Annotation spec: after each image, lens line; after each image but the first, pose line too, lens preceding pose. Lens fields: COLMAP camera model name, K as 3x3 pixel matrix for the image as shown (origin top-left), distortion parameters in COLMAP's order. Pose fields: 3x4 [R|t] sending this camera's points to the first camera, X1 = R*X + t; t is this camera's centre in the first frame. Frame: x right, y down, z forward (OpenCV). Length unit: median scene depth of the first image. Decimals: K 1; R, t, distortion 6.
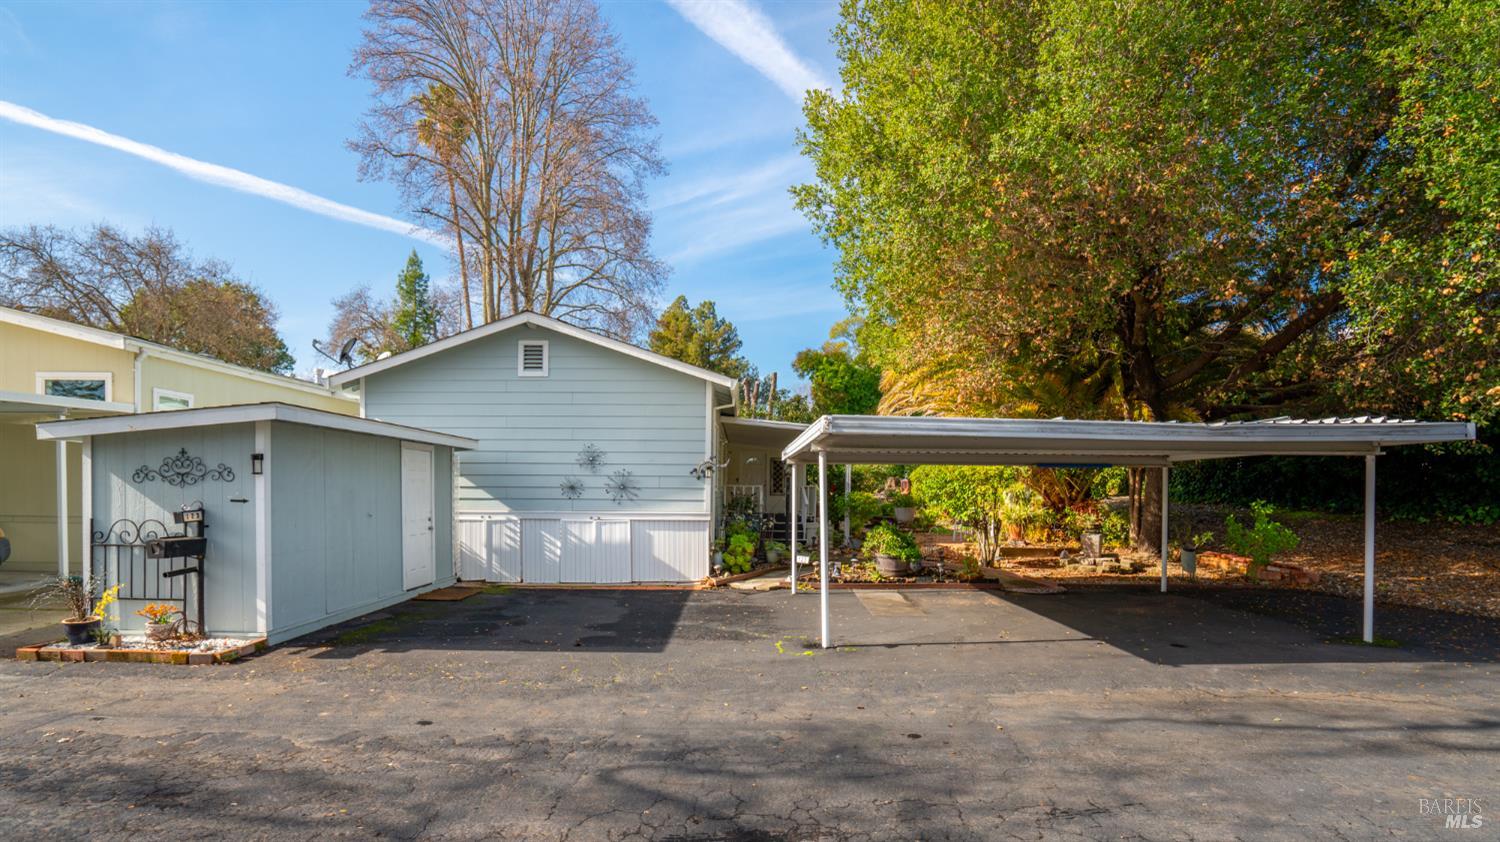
lens RADIAL K [[716.1, 0, 717.1], [0, 716.1, 494.8], [0, 0, 1]] dist [-0.032691, 0.000725]
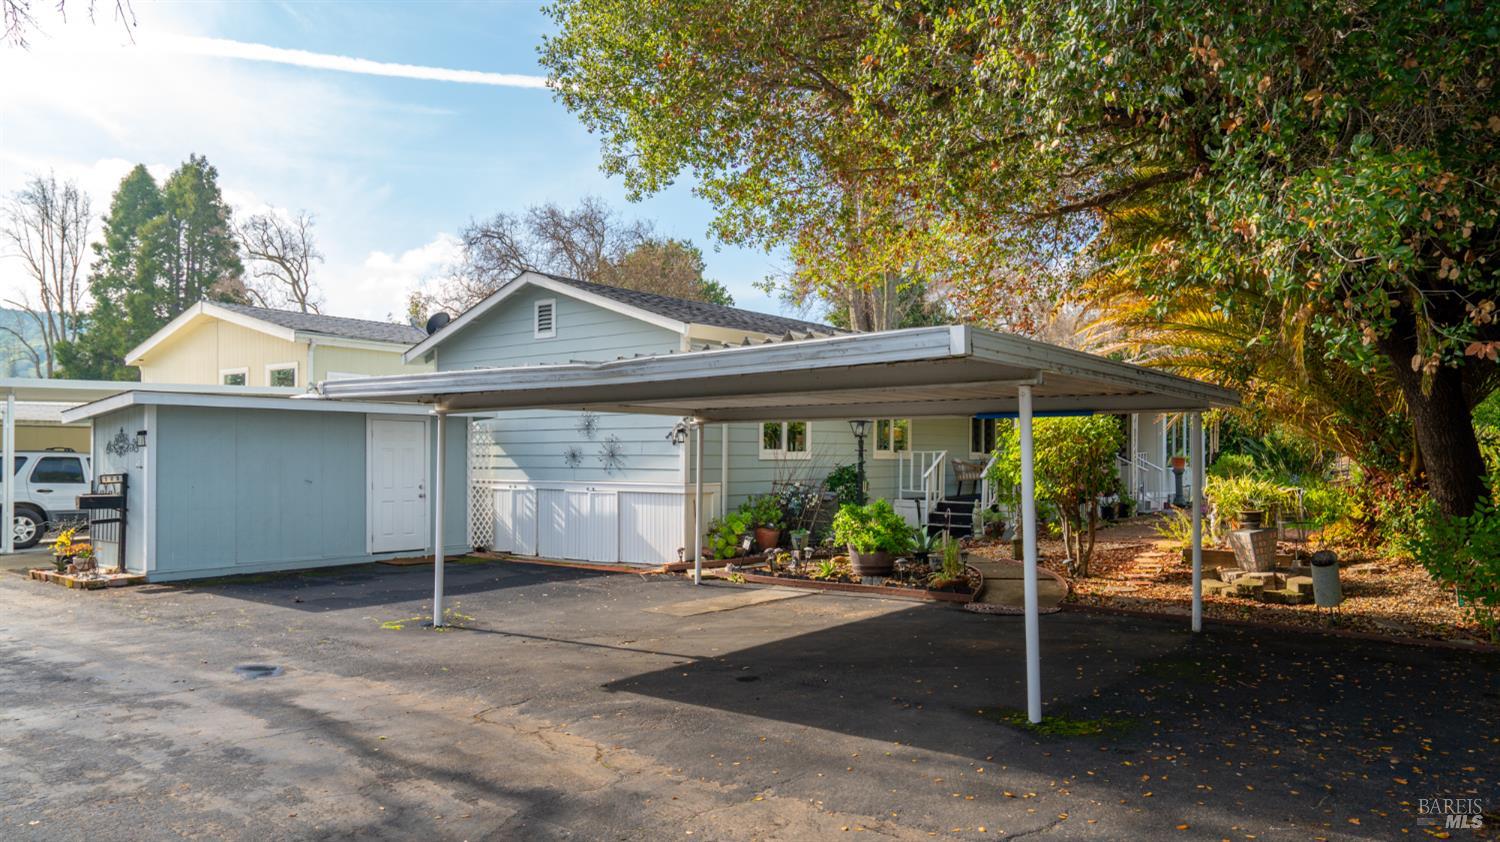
lens RADIAL K [[973.0, 0, 746.8], [0, 973.0, 442.6], [0, 0, 1]] dist [0.008129, 0.005592]
pose [[0.794263, -0.015752, -0.607370, 0.745669], [0.000309, 0.999674, -0.025522, 0.005502], [0.607574, 0.020084, 0.794009, 0.146660]]
